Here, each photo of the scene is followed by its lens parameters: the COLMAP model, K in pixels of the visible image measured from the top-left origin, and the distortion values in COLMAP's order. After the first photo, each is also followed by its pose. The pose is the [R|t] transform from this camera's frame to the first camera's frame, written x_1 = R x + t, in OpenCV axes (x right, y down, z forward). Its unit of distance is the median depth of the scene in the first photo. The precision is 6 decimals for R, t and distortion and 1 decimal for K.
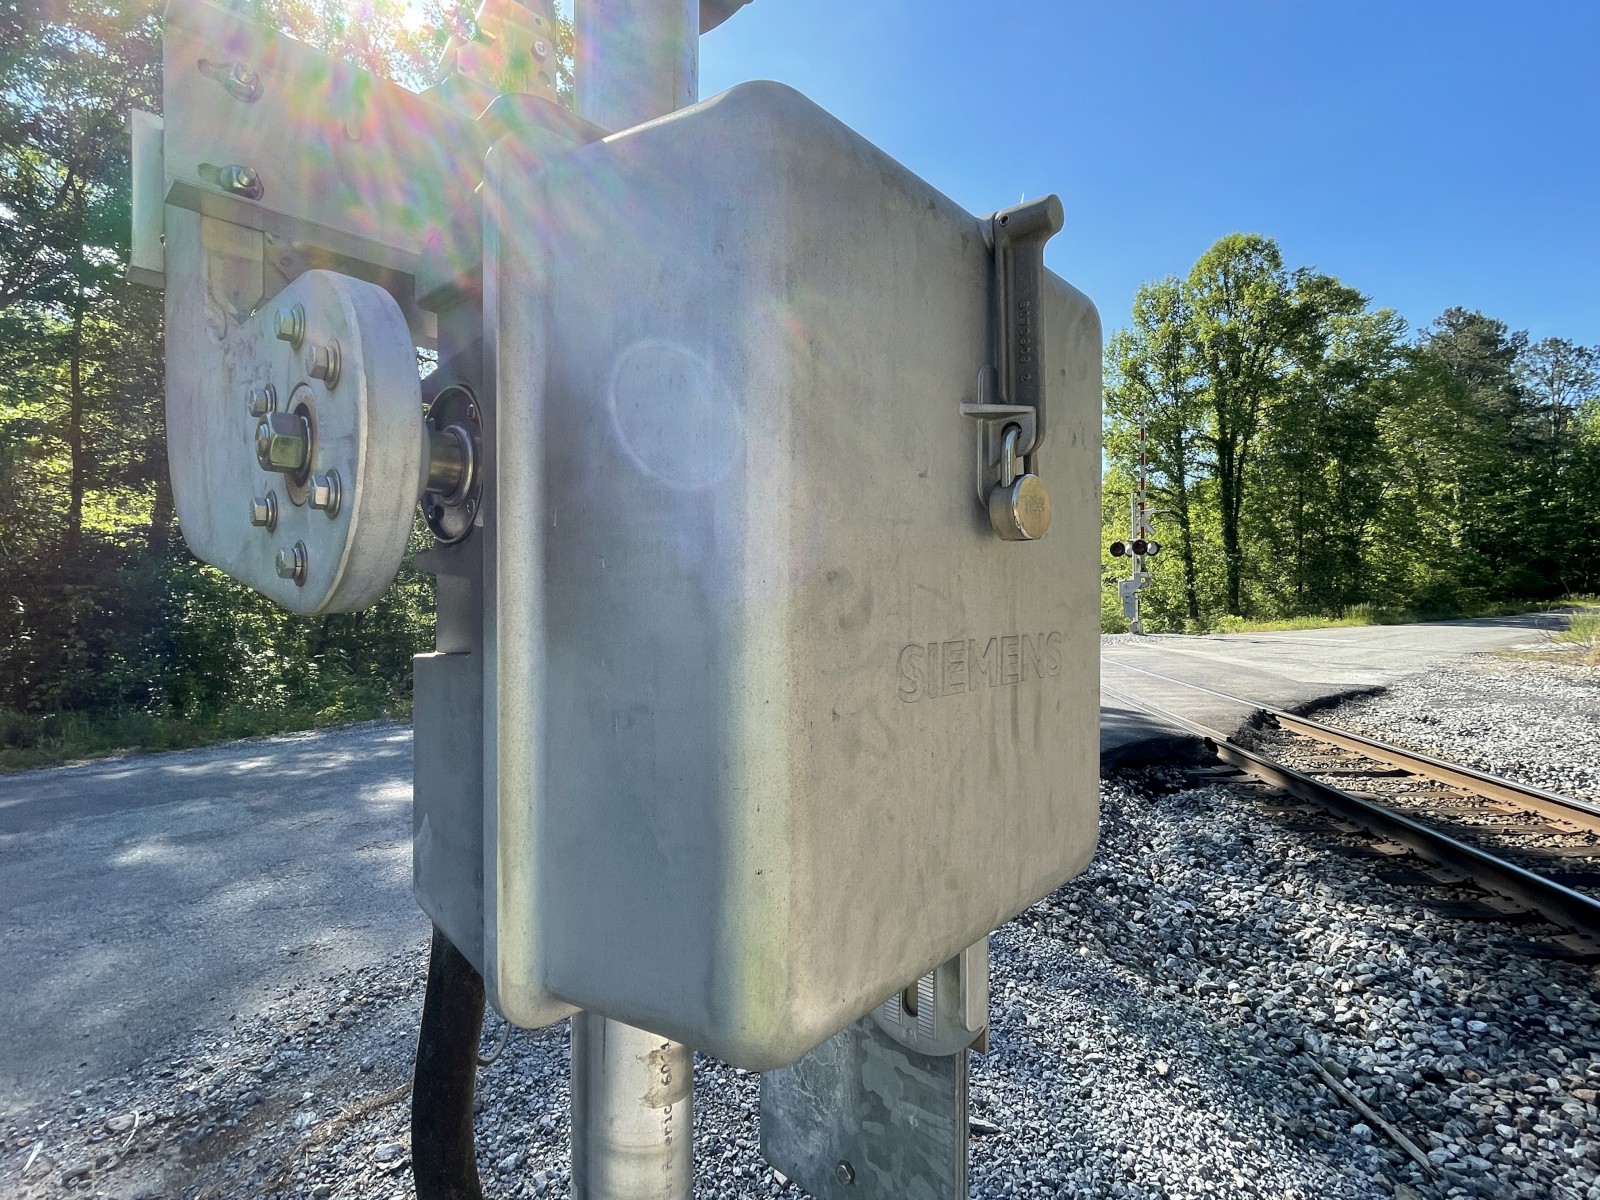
lens RADIAL K [[760.4, 0, 824.8], [0, 760.4, 599.1], [0, 0, 1]] dist [-0.000473, -0.000103]
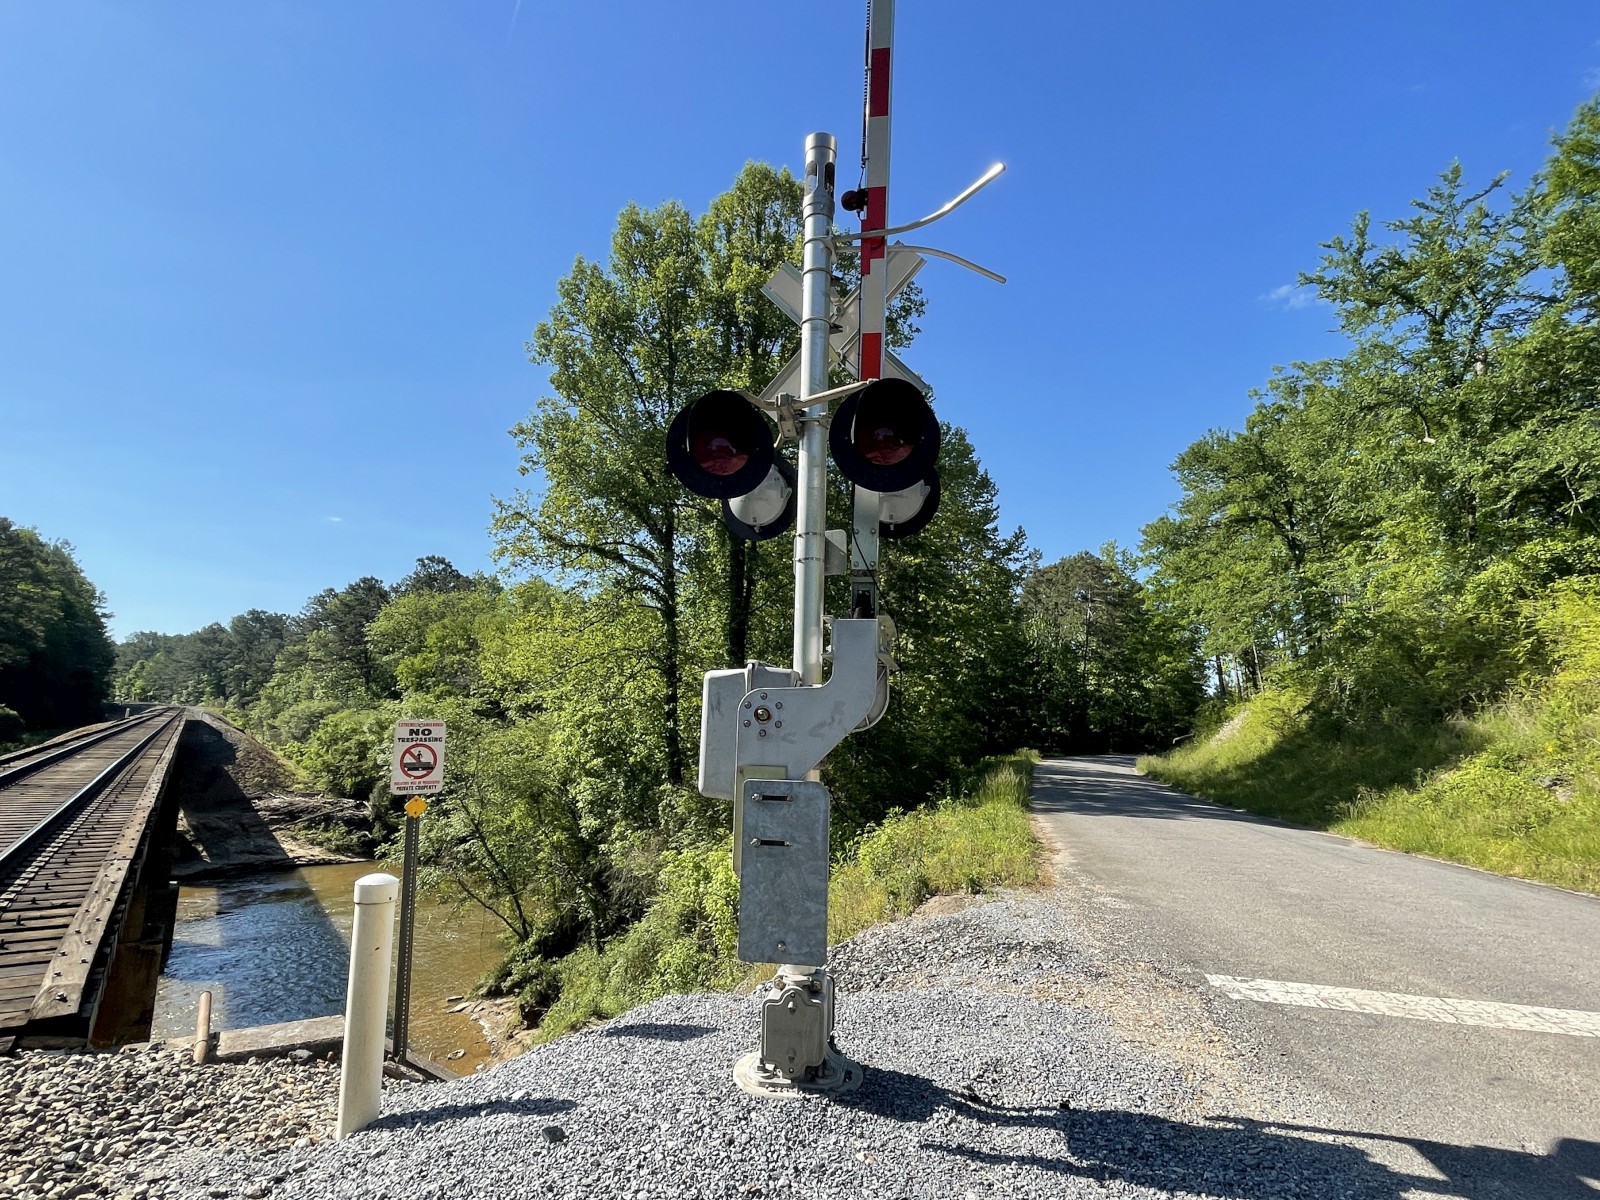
lens RADIAL K [[859.7, 0, 801.6], [0, 859.7, 601.1], [0, 0, 1]] dist [-0.000165, 0.000020]
pose [[0.768065, 0.127433, 0.627564, 0.139479], [-0.031717, 0.986367, -0.161474, -0.006565], [-0.639586, 0.104118, 0.761636, 0.442459]]
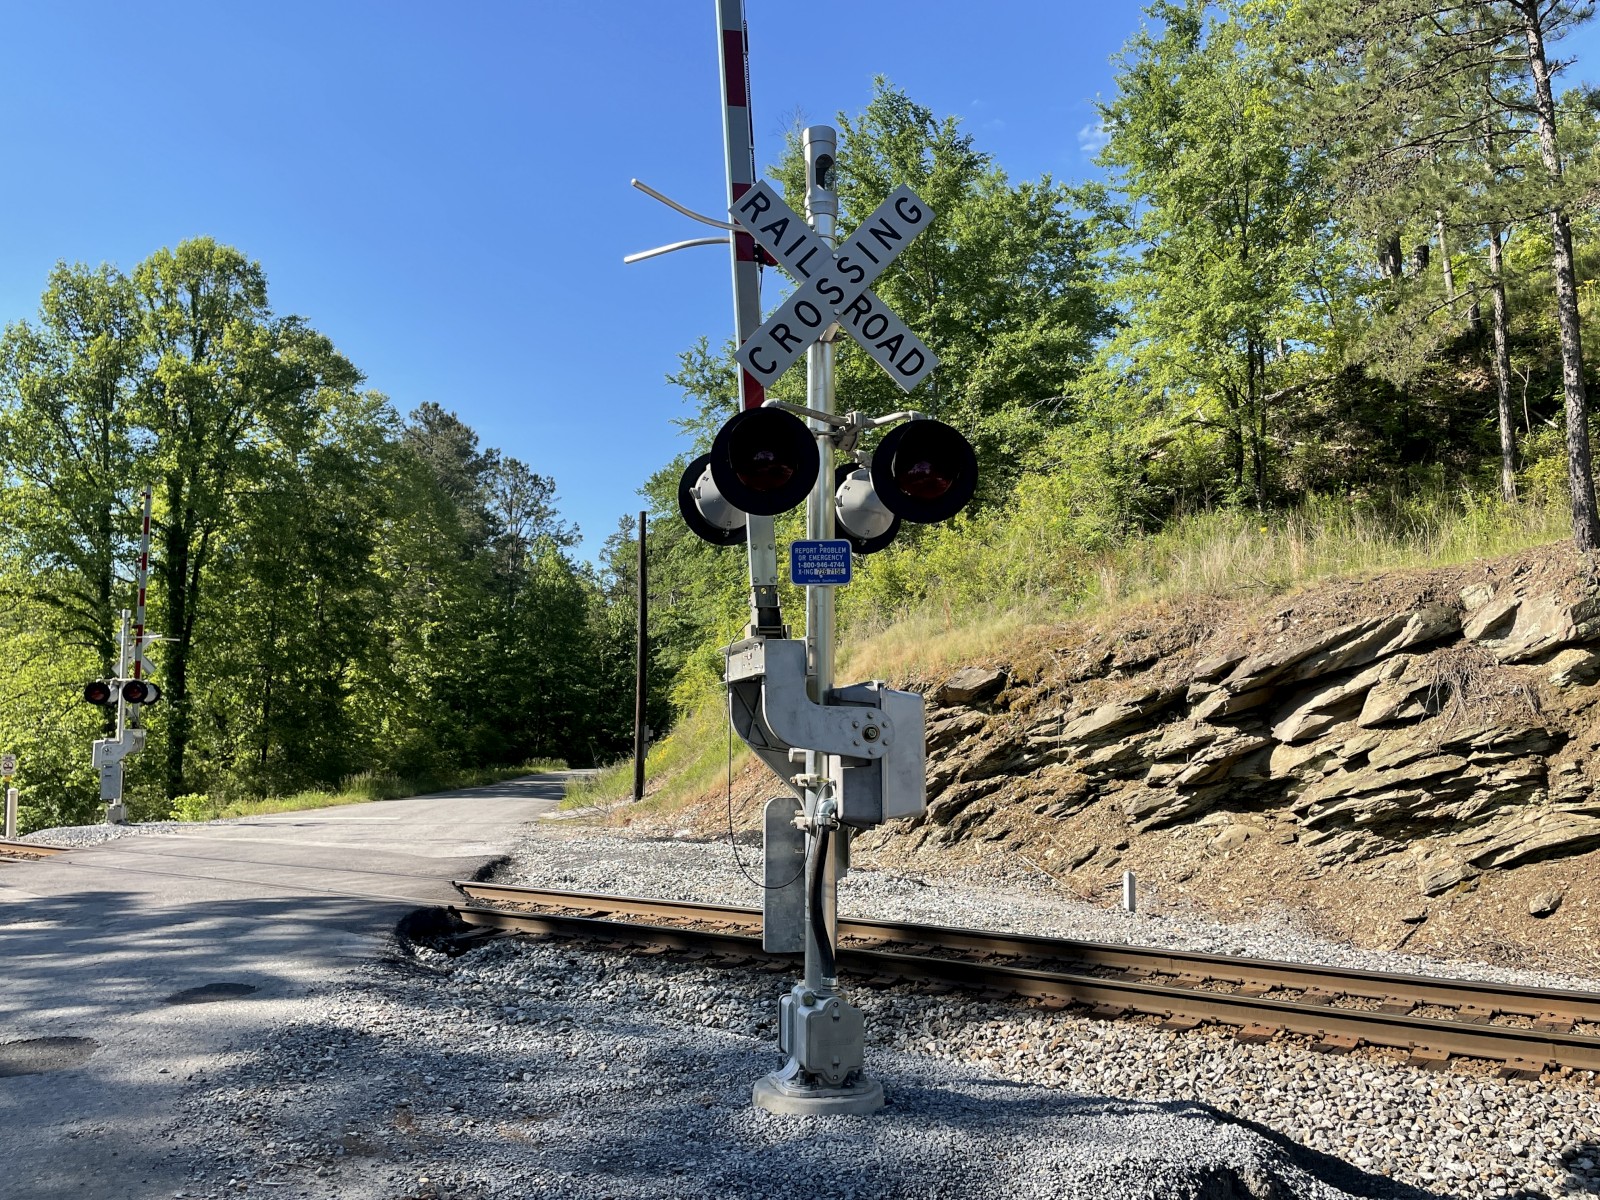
lens RADIAL K [[1296.9, 0, 786.6], [0, 1296.9, 588.5], [0, 0, 1]] dist [0.112993, -0.147026]
pose [[0.539961, 0.105370, 0.835068, -0.144192], [0.010303, 0.991231, -0.131737, 0.000455], [-0.841627, 0.079737, 0.534140, -0.061336]]
